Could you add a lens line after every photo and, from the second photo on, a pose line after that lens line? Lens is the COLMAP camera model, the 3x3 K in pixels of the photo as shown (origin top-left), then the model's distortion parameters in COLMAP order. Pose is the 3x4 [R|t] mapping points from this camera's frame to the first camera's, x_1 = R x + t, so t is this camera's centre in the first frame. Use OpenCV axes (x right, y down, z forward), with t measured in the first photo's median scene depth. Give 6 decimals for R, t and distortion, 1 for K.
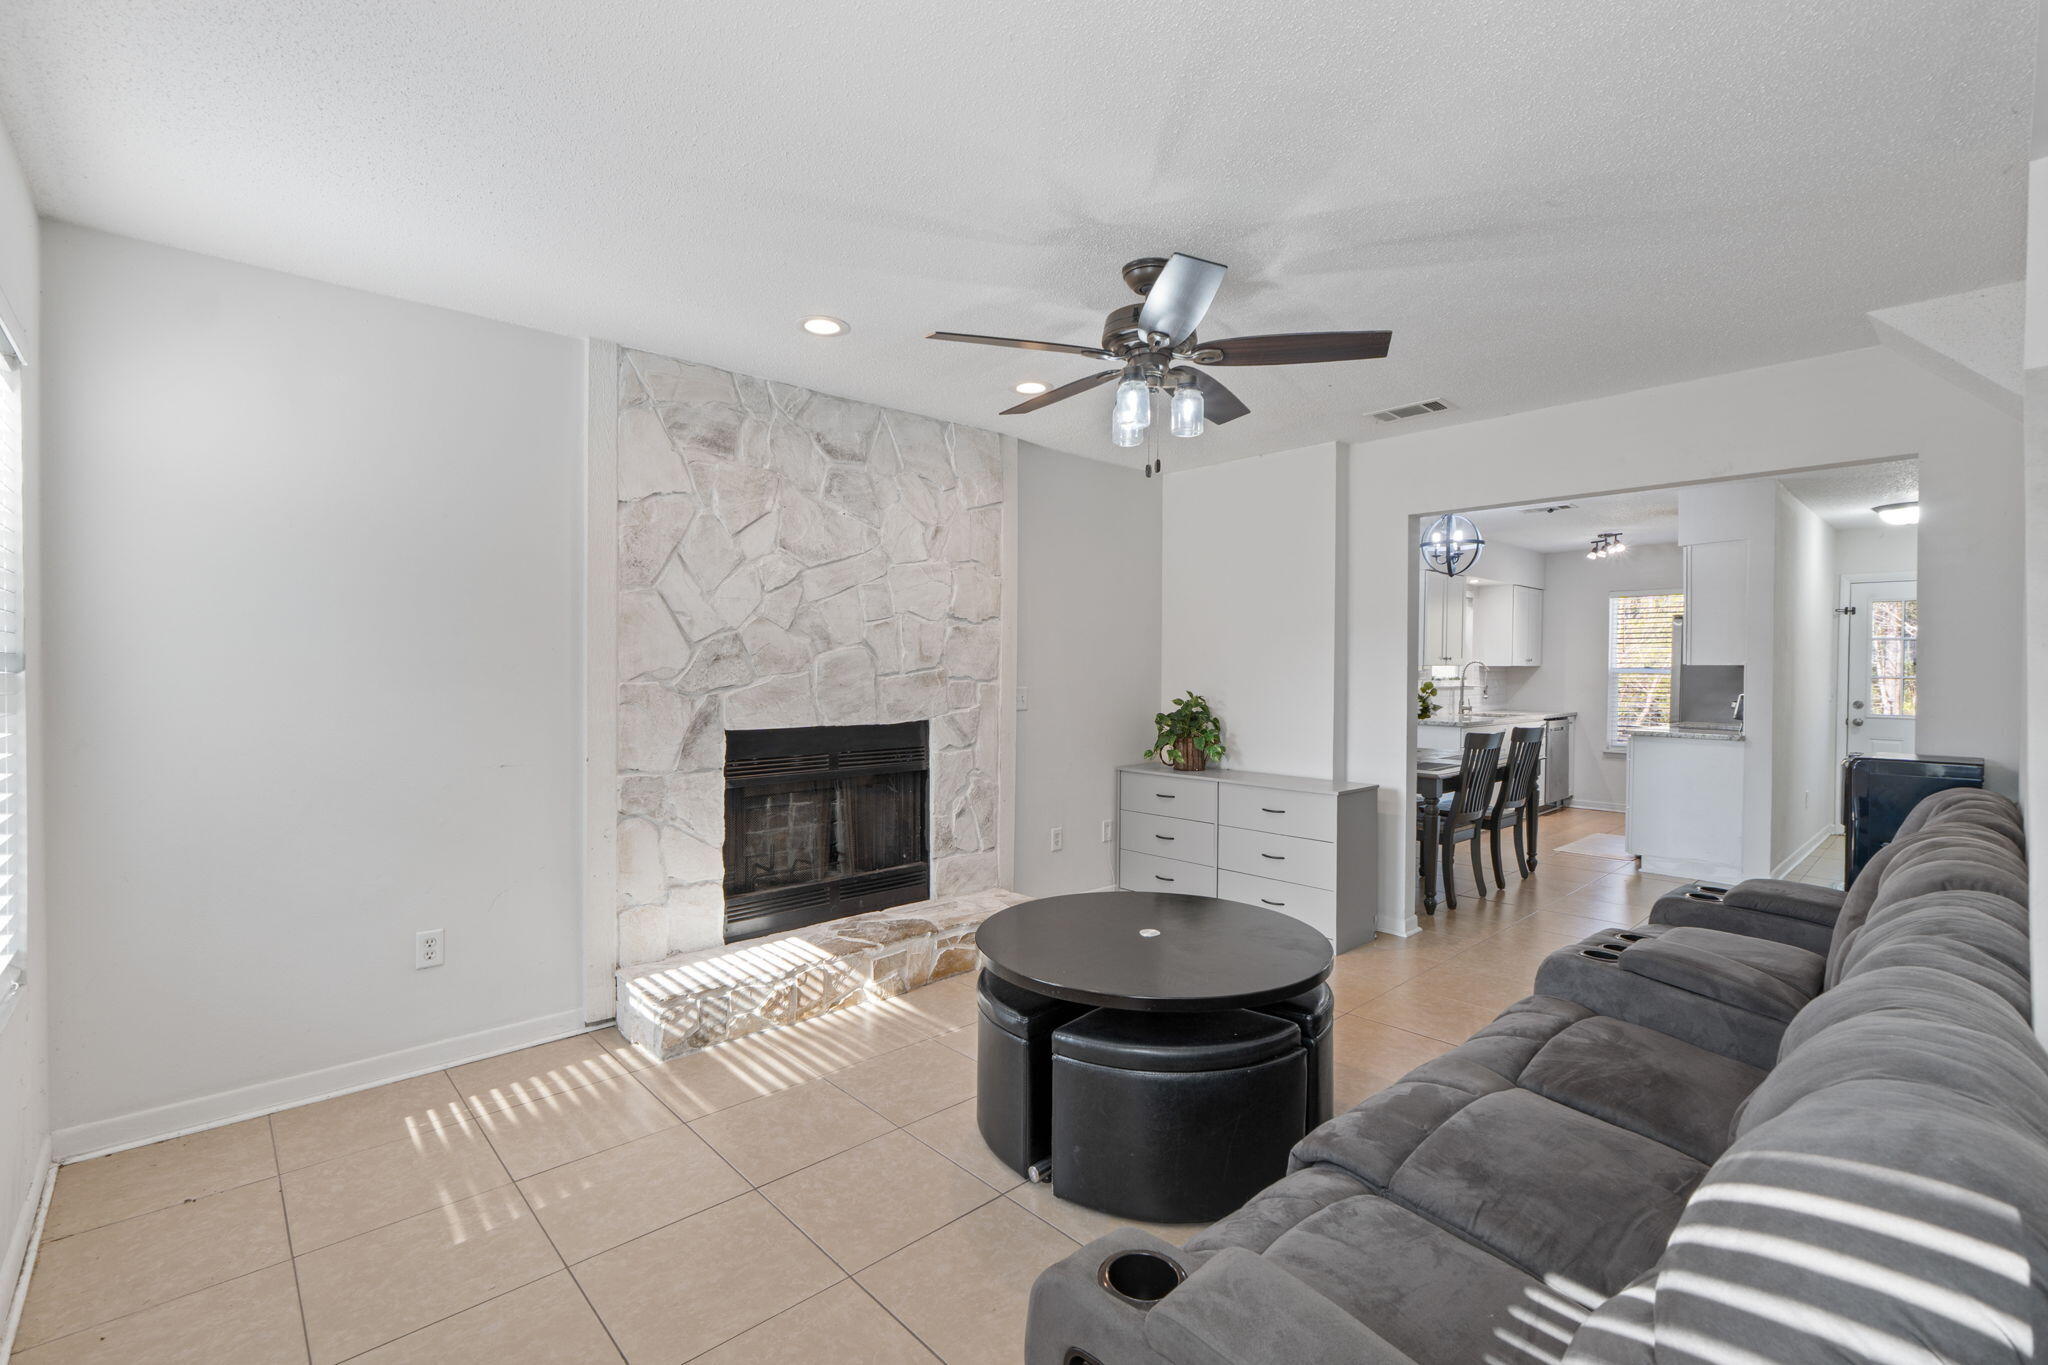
lens RADIAL K [[910.6, 0, 1024.0], [0, 910.6, 682.5], [0, 0, 1]] dist [-0.000967, -0.000051]
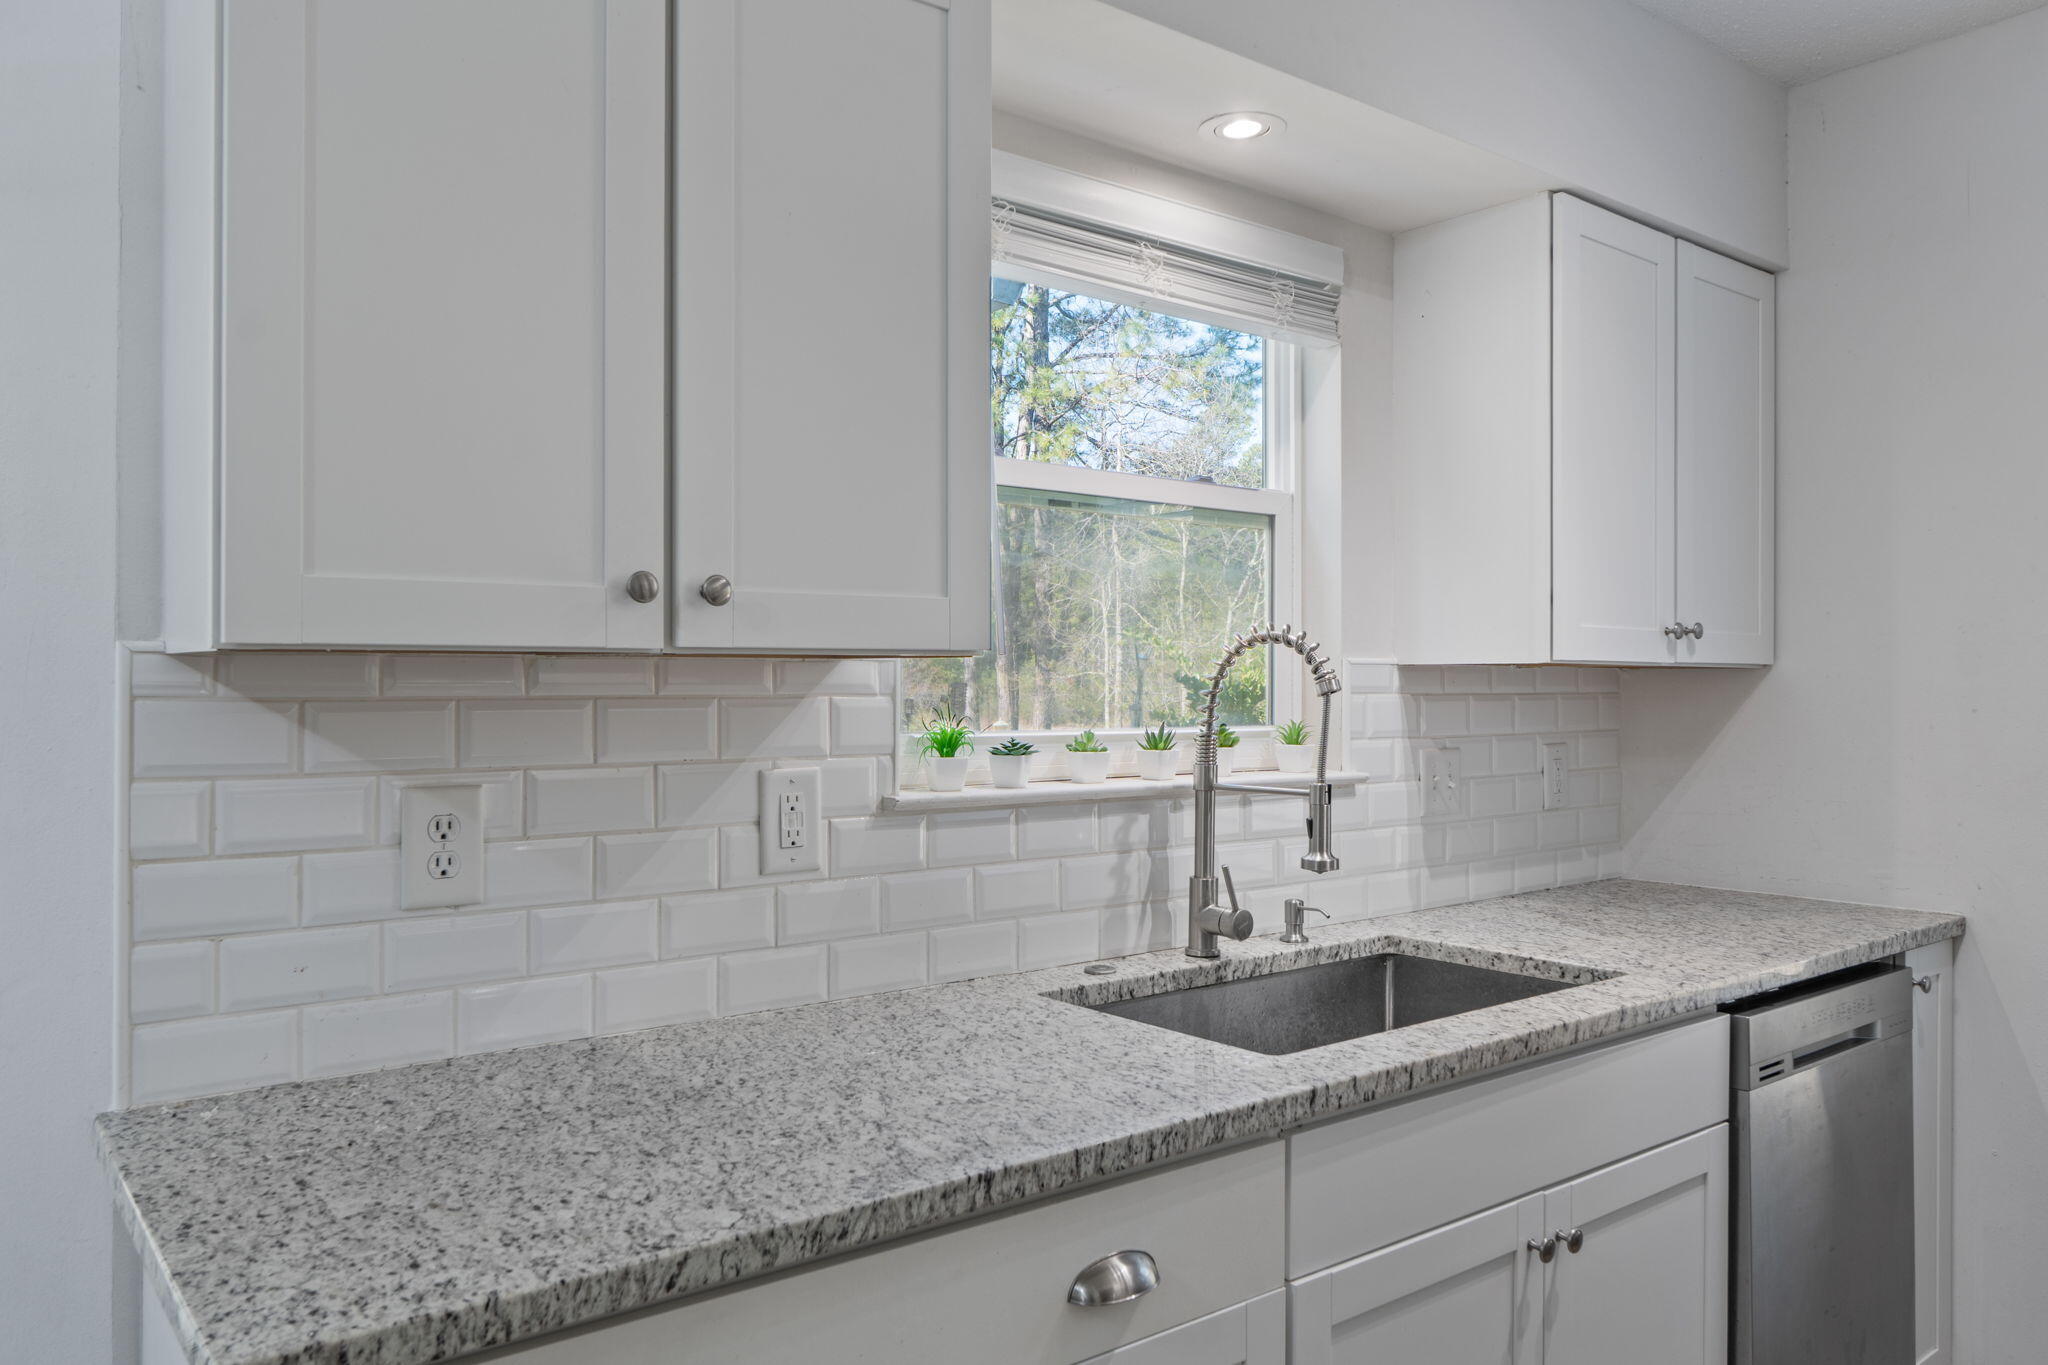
lens RADIAL K [[1439.8, 0, 1024.0], [0, 1439.8, 682.5], [0, 0, 1]] dist [-0.010215, -0.000483]
pose [[0.996872, -0.007538, -0.078679, 0.493404], [0.005906, 0.999763, -0.020947, -0.009835], [0.078818, 0.020417, 0.996680, 0.779001]]
